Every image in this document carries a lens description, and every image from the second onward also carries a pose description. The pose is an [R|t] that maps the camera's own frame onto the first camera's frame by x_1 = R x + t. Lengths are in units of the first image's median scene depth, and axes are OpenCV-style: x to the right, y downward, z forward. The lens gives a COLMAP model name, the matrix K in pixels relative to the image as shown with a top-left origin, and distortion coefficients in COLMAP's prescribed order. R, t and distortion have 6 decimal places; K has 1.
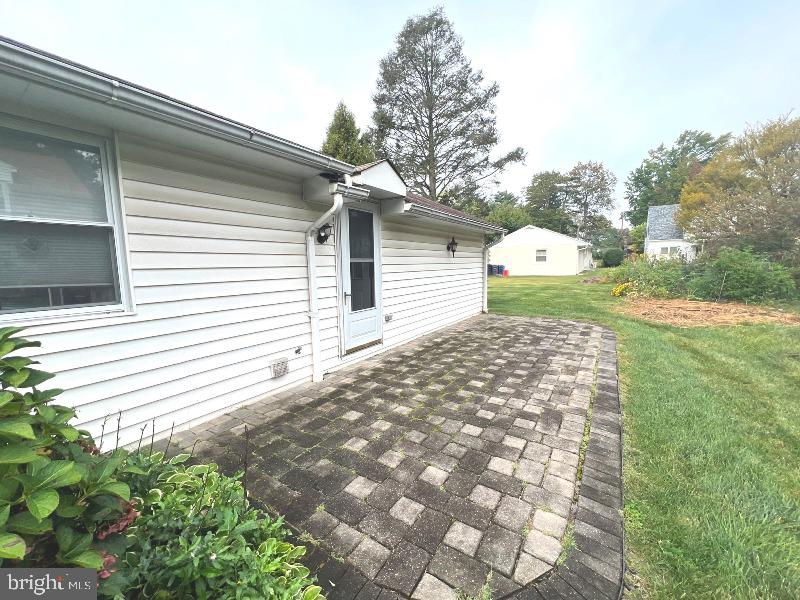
lens RADIAL K [[321.0, 0, 397.4], [0, 321.0, 300.6], [0, 0, 1]] dist [0.003556, -0.000202]
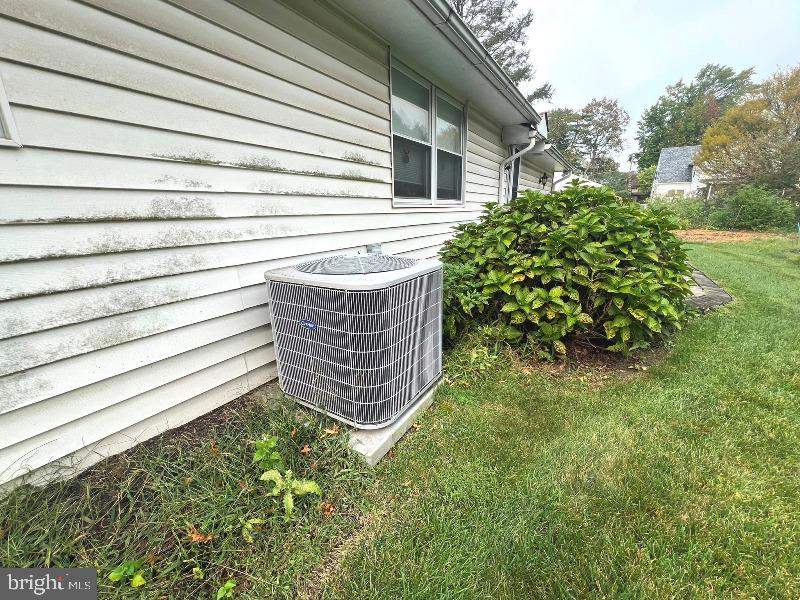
lens RADIAL K [[321.0, 0, 400.3], [0, 321.0, 298.7], [0, 0, 1]] dist [0.003556, -0.000202]
pose [[0.999650, -0.002448, 0.026332, -0.107500], [-0.001770, 0.987280, 0.158980, 0.023621], [-0.026386, -0.158971, 0.986931, -0.079555]]
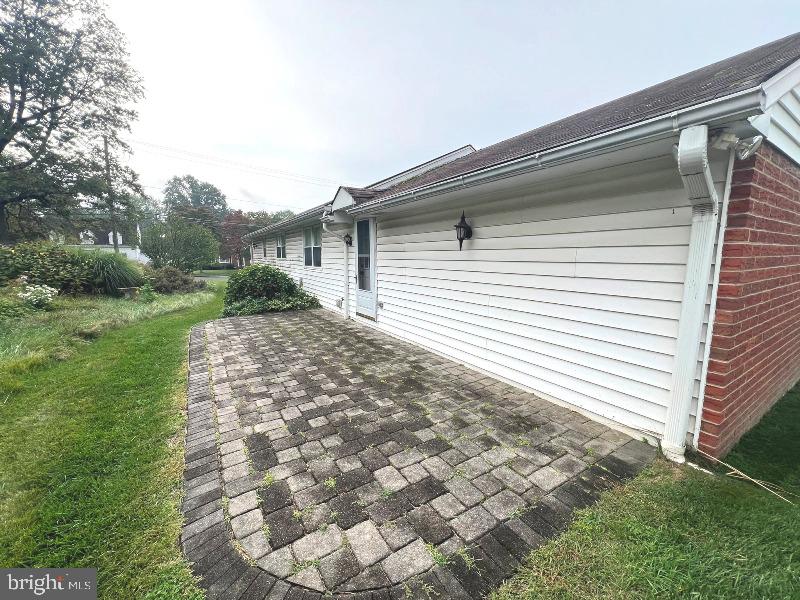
lens RADIAL K [[321.0, 0, 398.2], [0, 321.0, 298.9], [0, 0, 1]] dist [0.003556, -0.000202]
pose [[-0.411691, 0.145955, -0.899560, 0.186489], [-0.088534, 0.976017, 0.198879, -0.038466], [0.907013, 0.161519, -0.388895, 0.282820]]
